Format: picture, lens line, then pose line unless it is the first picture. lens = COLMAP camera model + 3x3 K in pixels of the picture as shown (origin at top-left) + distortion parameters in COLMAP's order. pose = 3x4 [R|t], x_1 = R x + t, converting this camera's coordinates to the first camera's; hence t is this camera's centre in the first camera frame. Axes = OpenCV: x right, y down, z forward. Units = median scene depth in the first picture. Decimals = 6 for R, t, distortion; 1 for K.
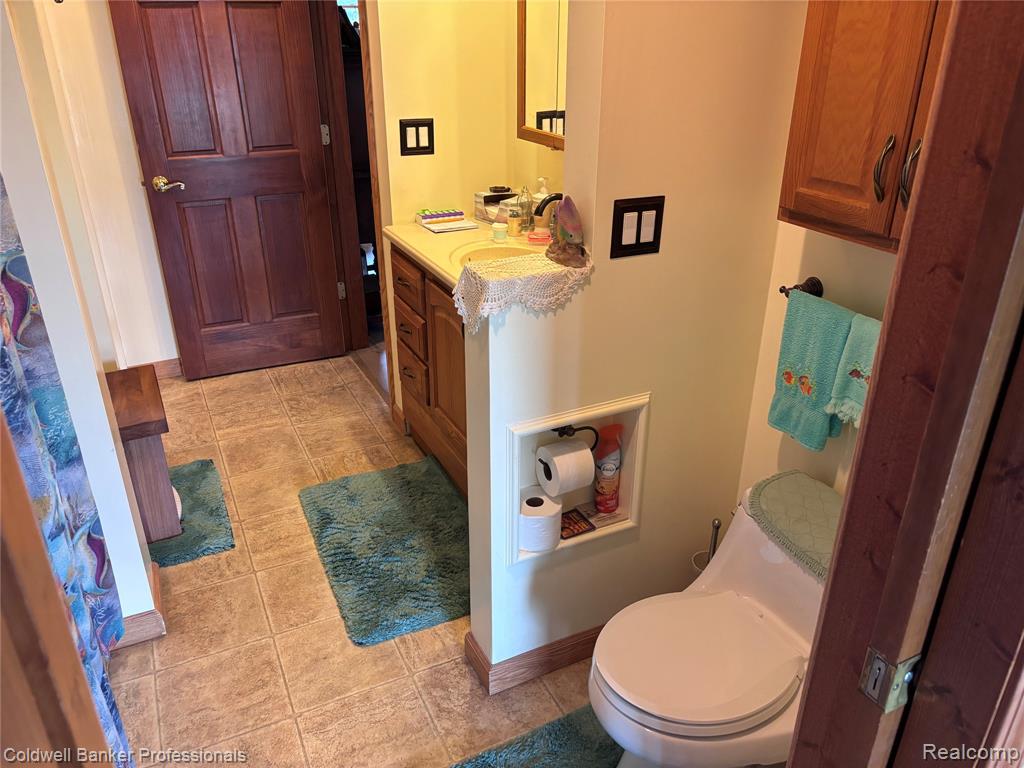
lens RADIAL K [[776.2, 0, 514.2], [0, 776.2, 388.6], [0, 0, 1]] dist [0.052548, -0.051822]
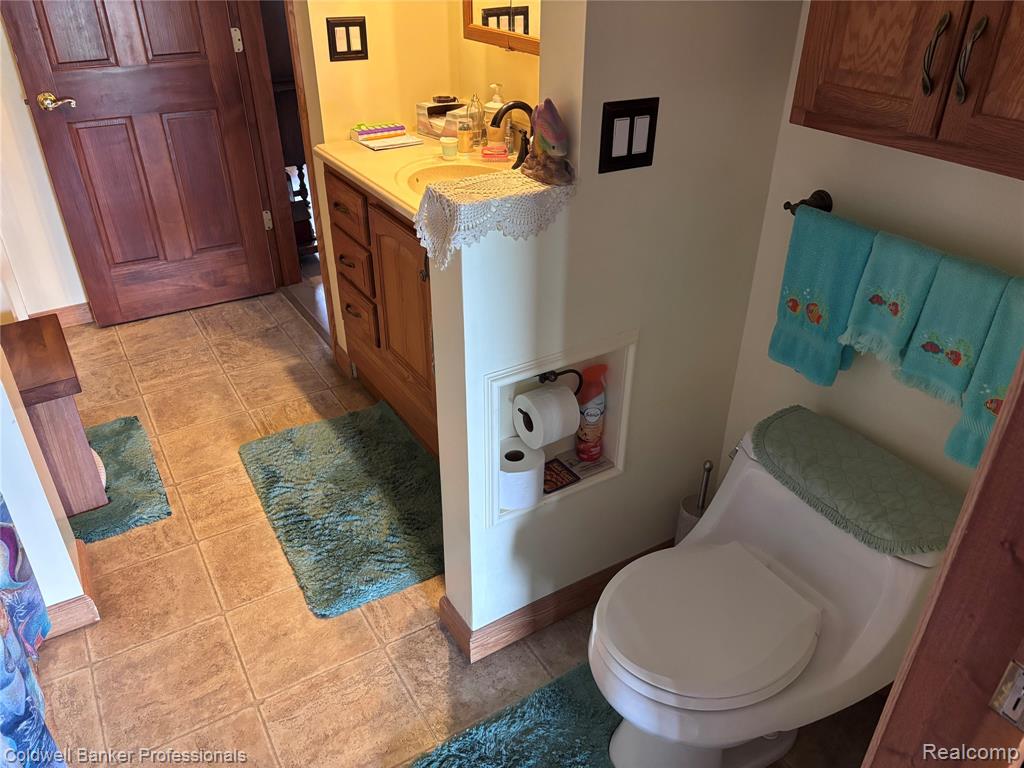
lens RADIAL K [[776.2, 0, 509.2], [0, 776.2, 388.0], [0, 0, 1]] dist [0.052548, -0.051822]
pose [[0.995881, -0.047322, 0.077341, -0.037734], [0.039727, 0.994497, 0.096945, -0.015641], [-0.081503, -0.093473, 0.992280, 0.101214]]
